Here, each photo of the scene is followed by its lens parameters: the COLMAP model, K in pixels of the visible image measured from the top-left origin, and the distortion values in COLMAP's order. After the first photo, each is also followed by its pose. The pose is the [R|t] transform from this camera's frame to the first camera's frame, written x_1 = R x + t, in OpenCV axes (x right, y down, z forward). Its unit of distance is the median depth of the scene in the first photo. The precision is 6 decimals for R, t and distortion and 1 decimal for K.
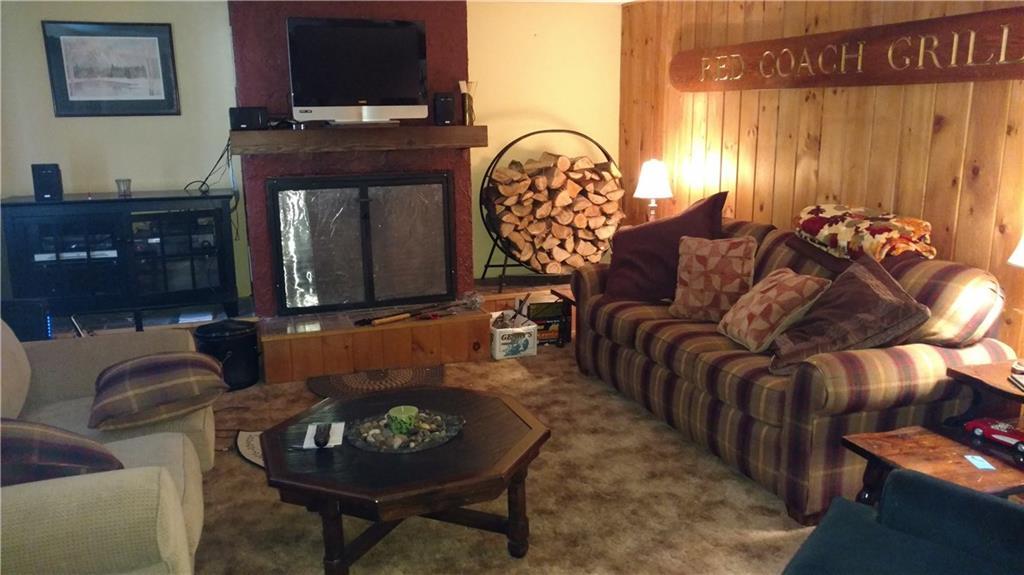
lens RADIAL K [[799.5, 0, 512.0], [0, 799.5, 287.5], [0, 0, 1]] dist [0.008520, -0.011849]
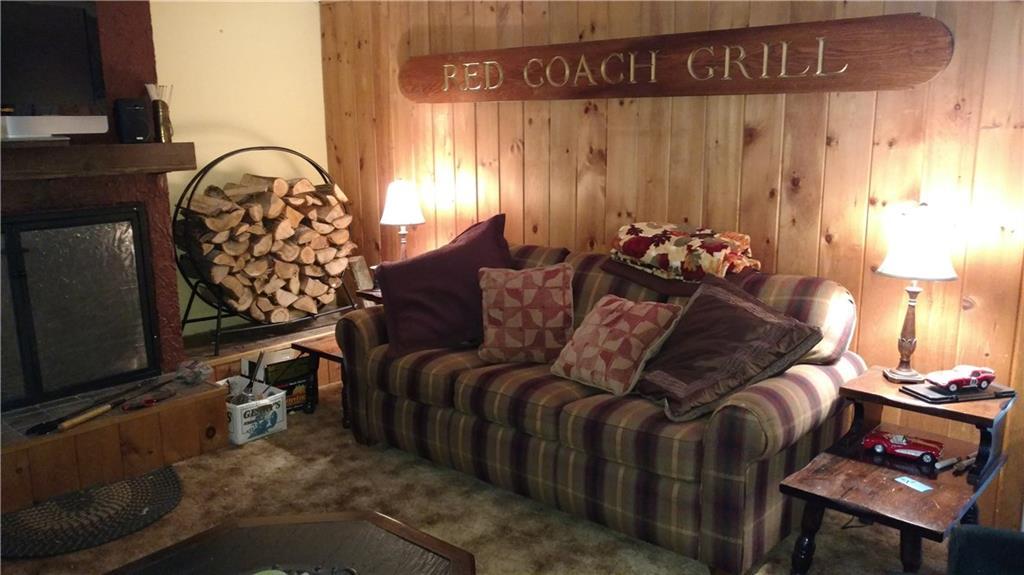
lens RADIAL K [[799.5, 0, 512.0], [0, 799.5, 287.5], [0, 0, 1]] dist [0.008520, -0.011849]
pose [[0.874213, -0.094867, 0.476185, -0.173199], [0.104194, 0.994533, 0.006846, -0.046421], [-0.474231, 0.043630, 0.879319, 0.233154]]
